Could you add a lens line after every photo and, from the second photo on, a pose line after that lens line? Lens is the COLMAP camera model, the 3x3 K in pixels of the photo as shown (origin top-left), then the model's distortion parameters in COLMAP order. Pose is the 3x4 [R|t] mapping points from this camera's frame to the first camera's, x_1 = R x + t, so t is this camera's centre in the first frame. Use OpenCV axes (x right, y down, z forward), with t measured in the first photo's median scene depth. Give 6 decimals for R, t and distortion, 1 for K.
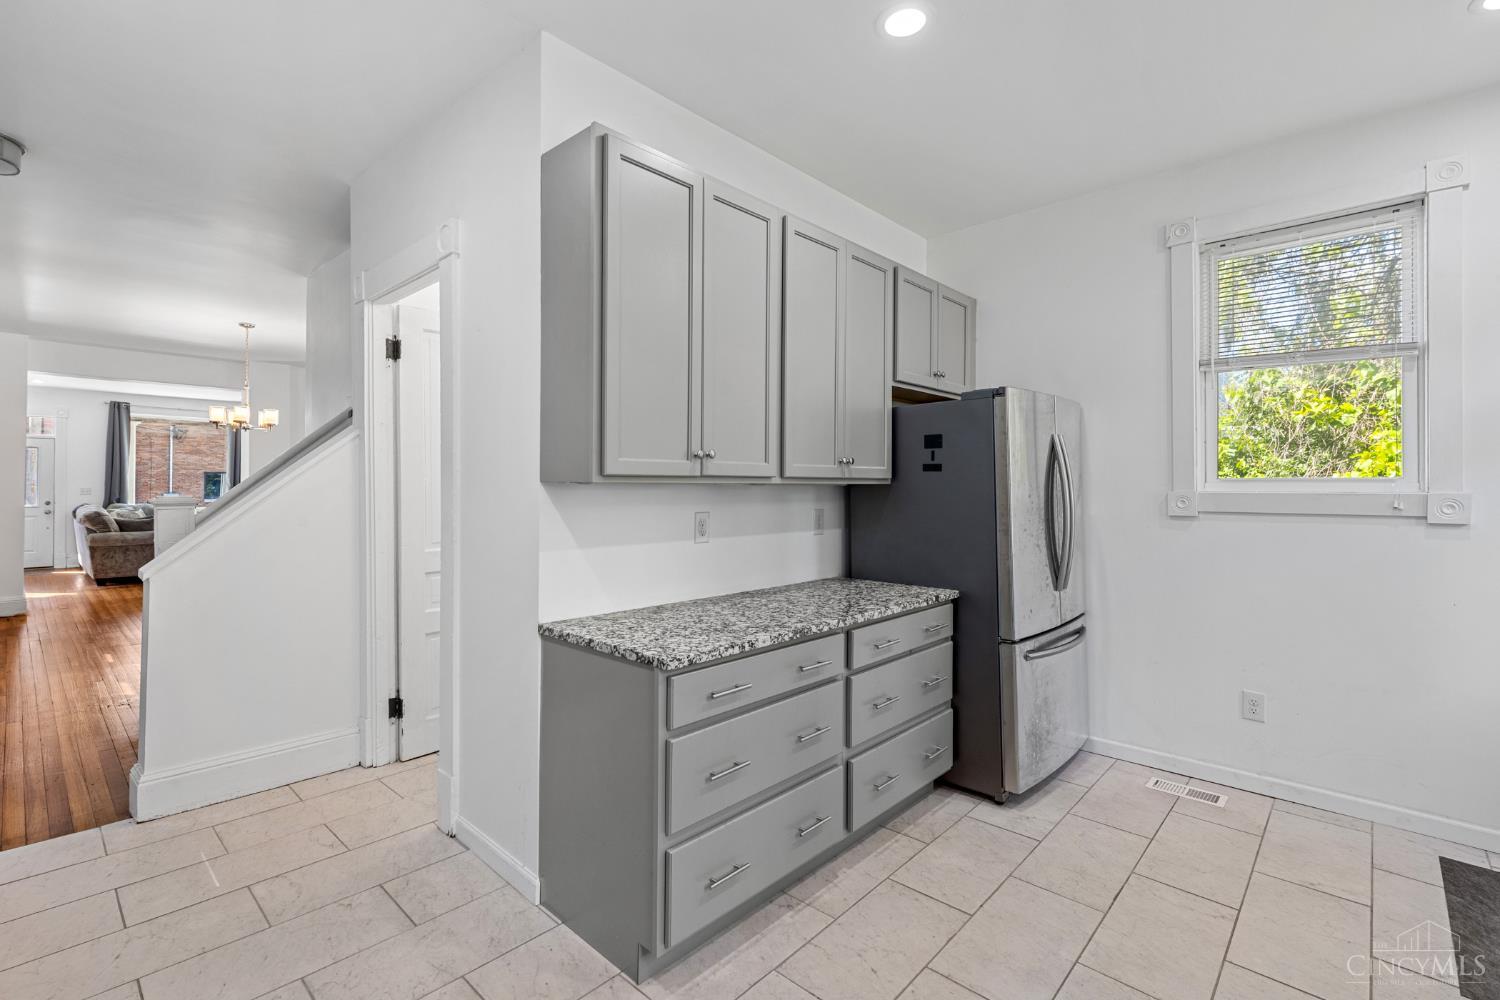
lens RADIAL K [[676.6, 0, 737.3], [0, 676.6, 484.3], [0, 0, 1]] dist [0.008522, 0.000031]
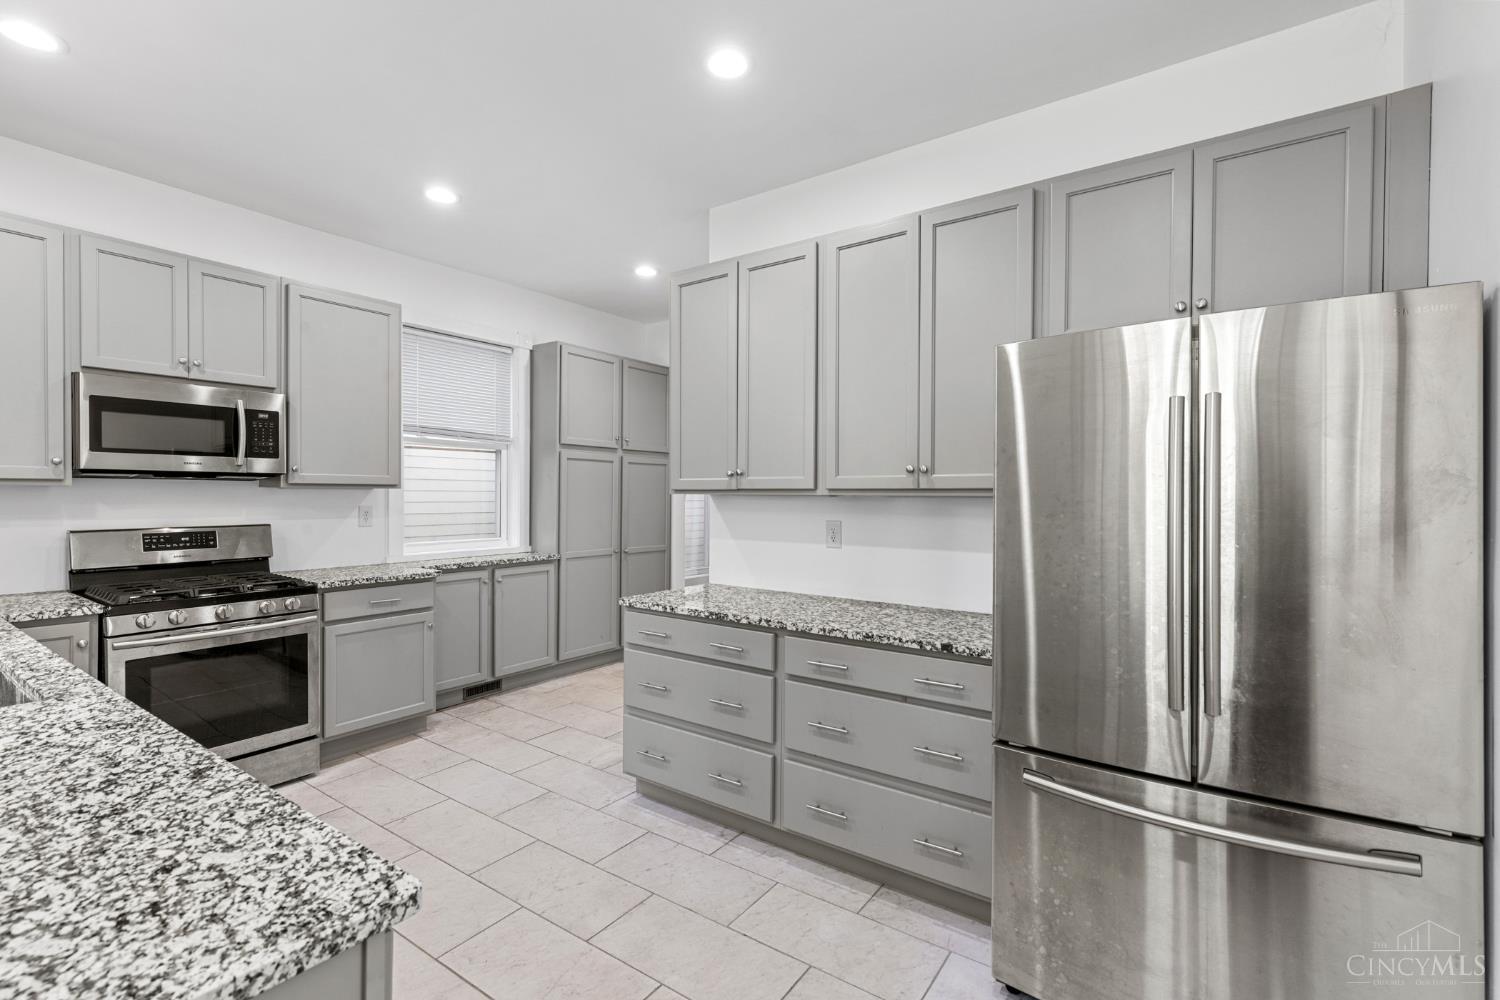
lens RADIAL K [[676.6, 0, 736.3], [0, 676.6, 503.2], [0, 0, 1]] dist [0.008522, 0.000031]
pose [[0.132317, 0.007886, -0.991176, 1.195909], [-0.004995, 0.999961, 0.007289, 0.004620], [0.991195, 0.003987, 0.132352, 0.787735]]
